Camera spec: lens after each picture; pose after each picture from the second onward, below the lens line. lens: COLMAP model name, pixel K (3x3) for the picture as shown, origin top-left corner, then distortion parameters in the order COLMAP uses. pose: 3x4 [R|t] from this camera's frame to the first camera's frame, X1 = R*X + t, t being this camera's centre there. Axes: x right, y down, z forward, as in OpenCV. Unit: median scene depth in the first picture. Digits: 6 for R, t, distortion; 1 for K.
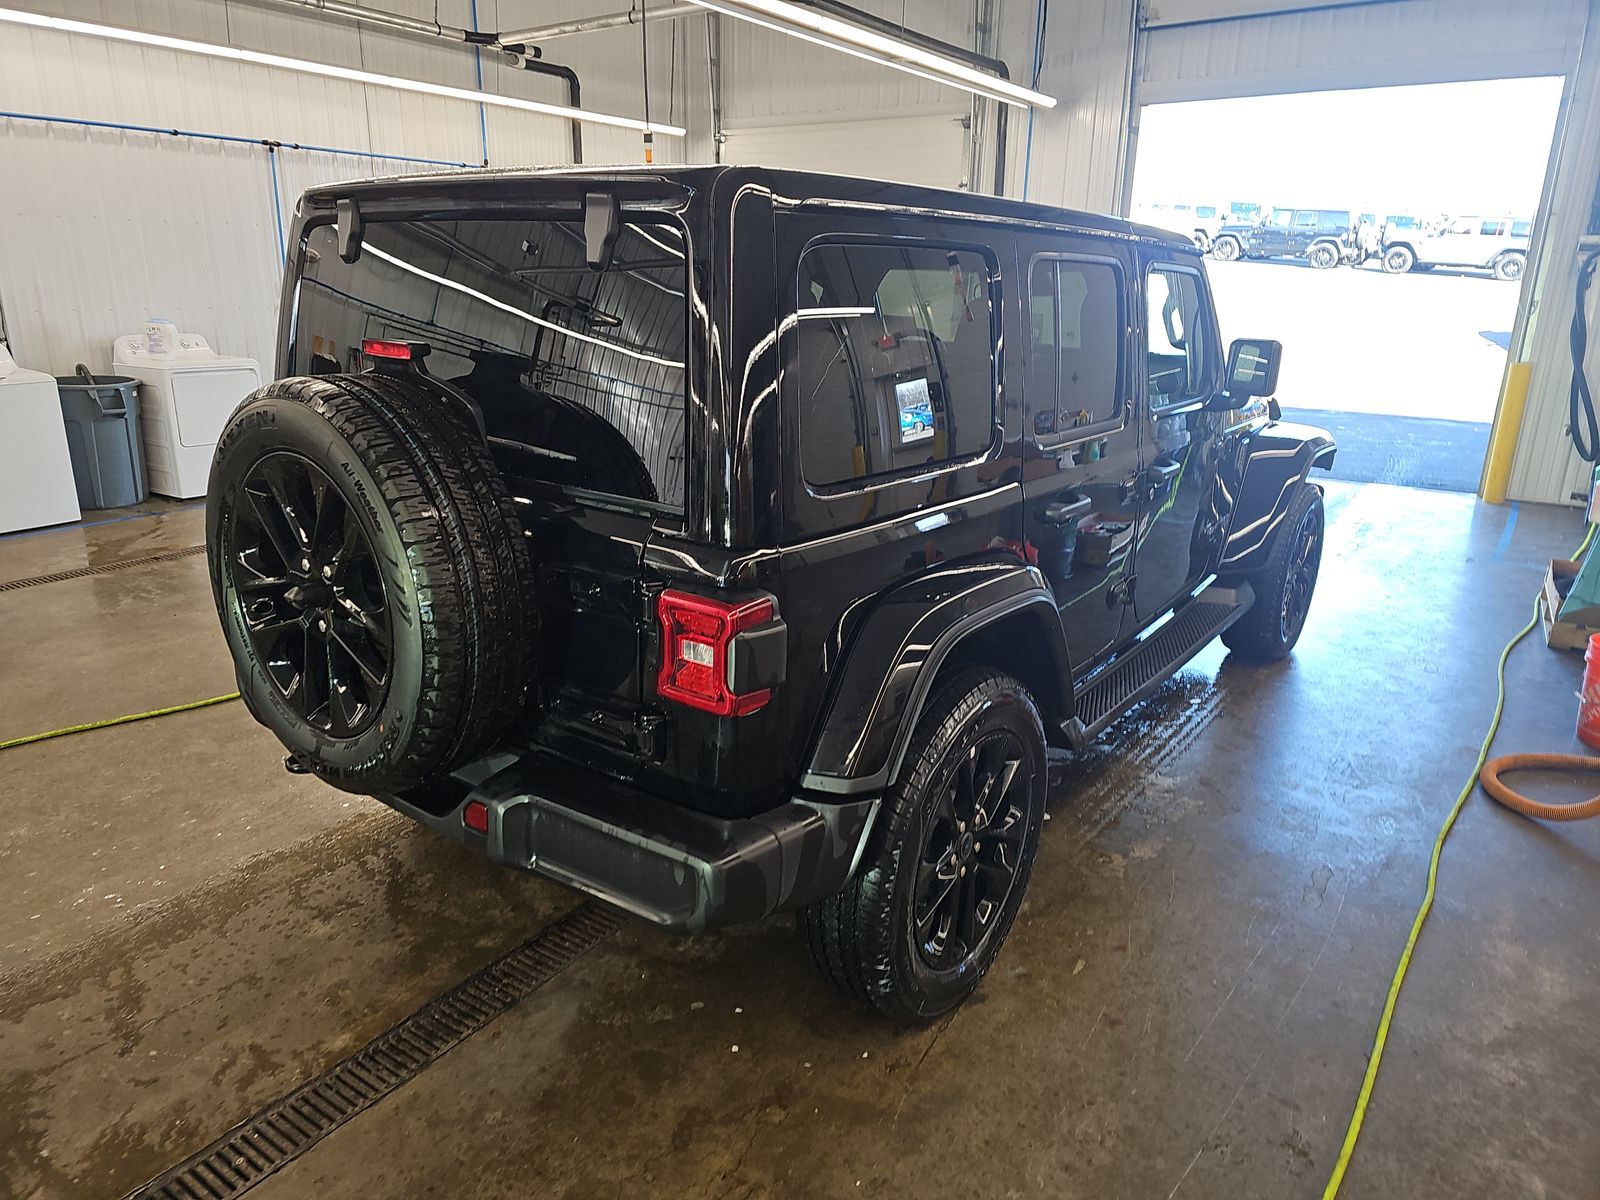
lens RADIAL K [[1063.1, 0, 759.9], [0, 1063.1, 559.6], [0, 0, 1]] dist [0.064301, -0.058518]
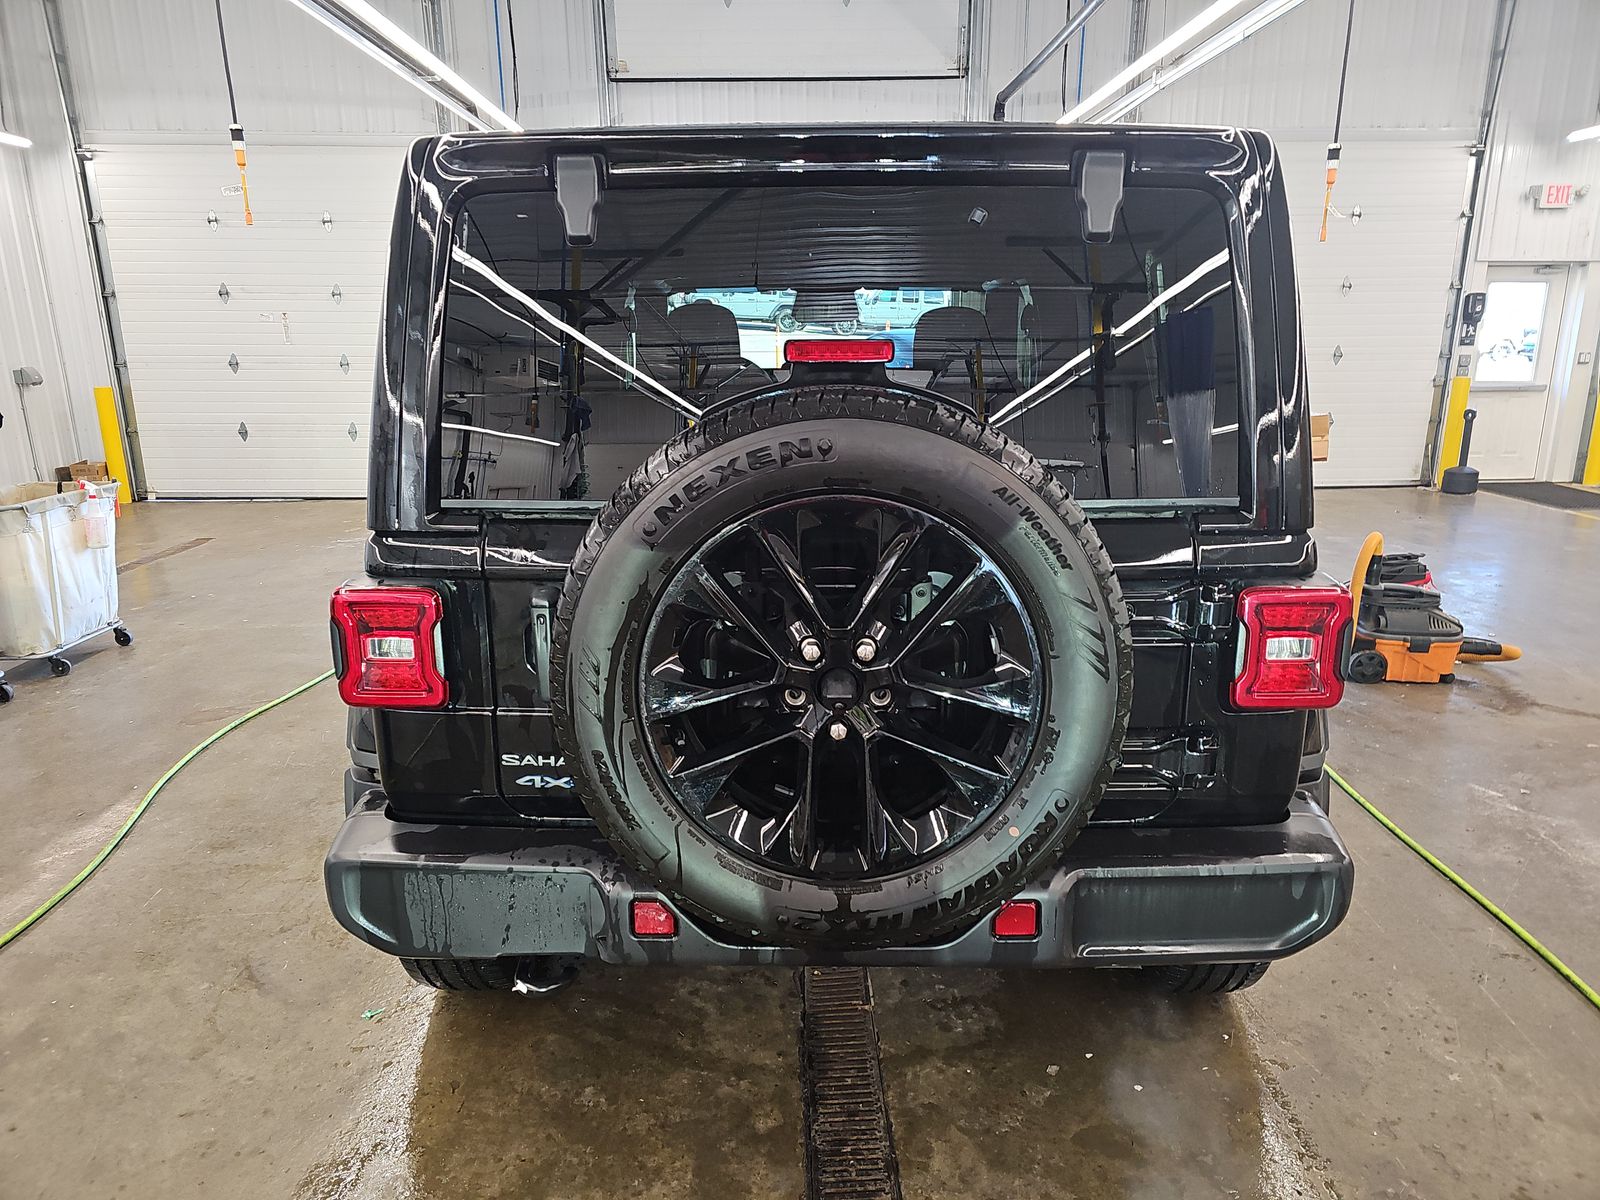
lens RADIAL K [[1072.0, 0, 781.2], [0, 1072.0, 604.8], [0, 0, 1]] dist [0.071182, -0.064827]
pose [[0.793765, -0.168181, 0.584510, -0.611375], [0.177853, 0.983187, 0.041367, -0.043283], [-0.581640, 0.071121, 0.810331, 0.309468]]
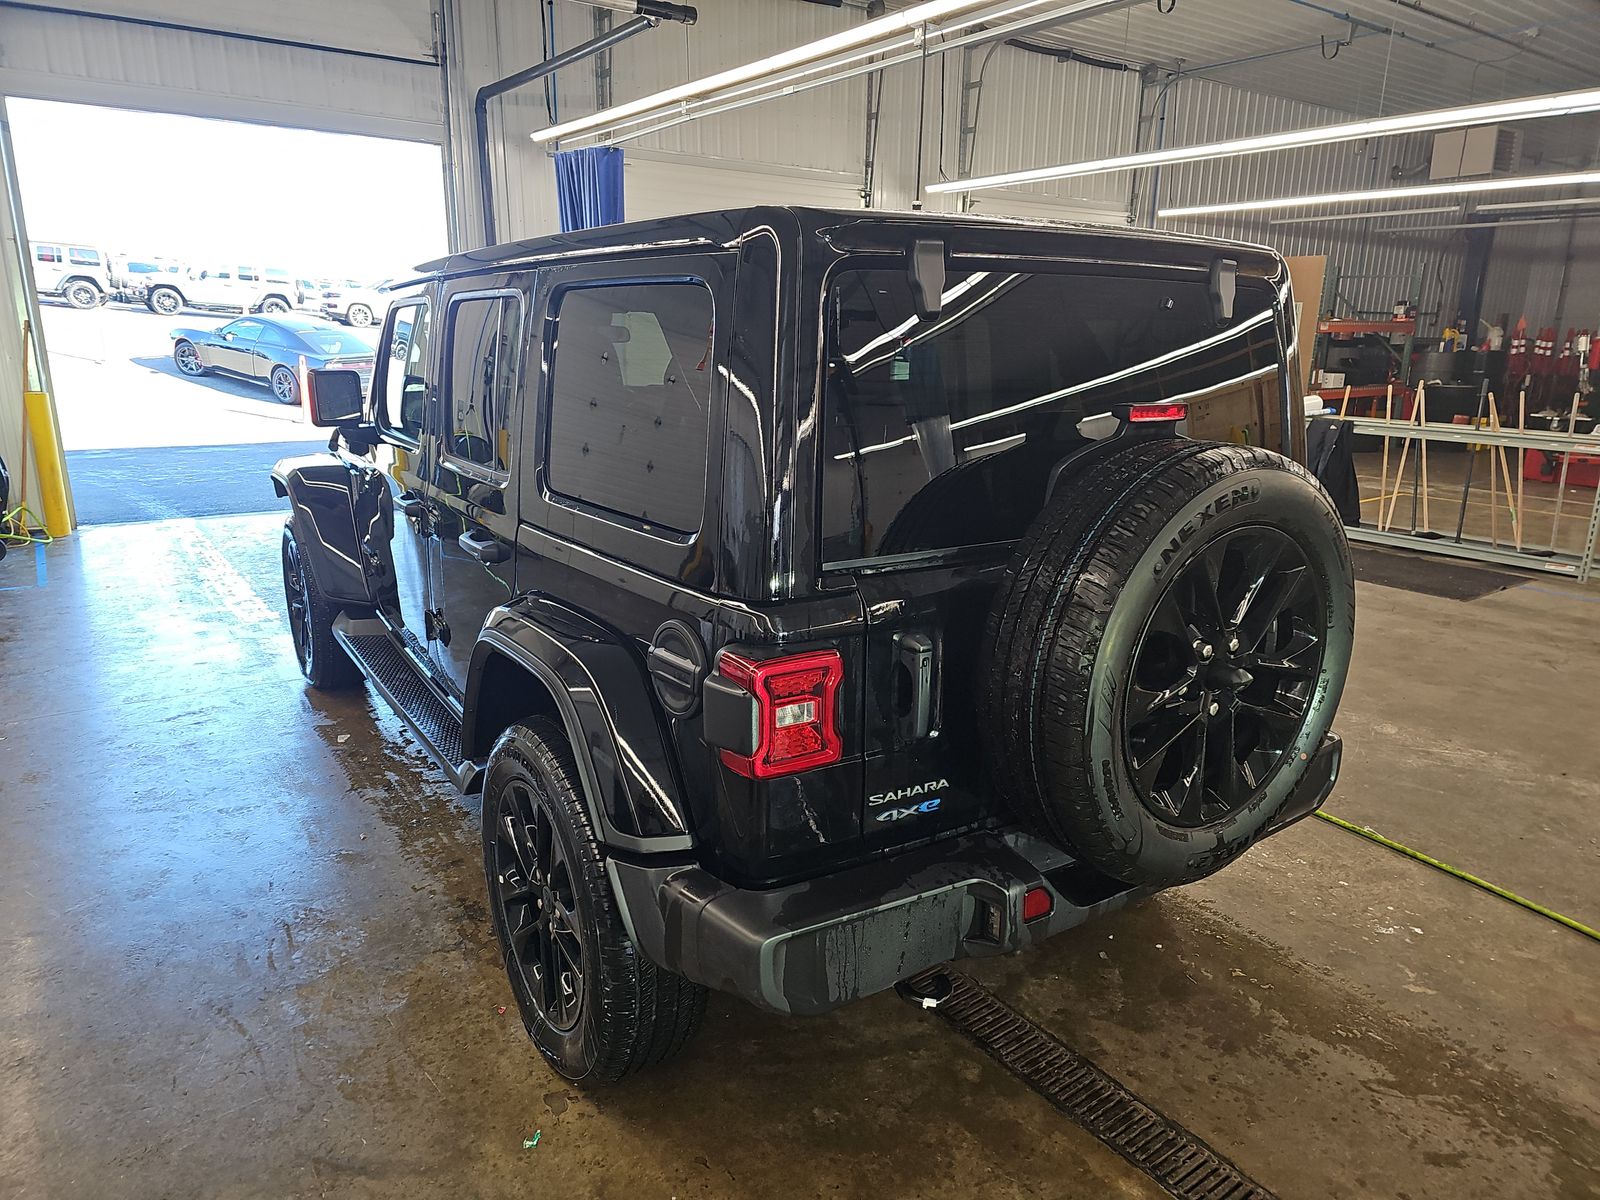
lens RADIAL K [[1088.4, 0, 800.0], [0, 1088.4, 600.0], [0, 0, 1]] dist [0.066495, -0.059129]
pose [[0.291694, -0.246862, 0.924107, -0.993448], [0.239996, 0.954106, 0.179121, -0.207679], [-0.925914, 0.169533, 0.337553, 0.717968]]
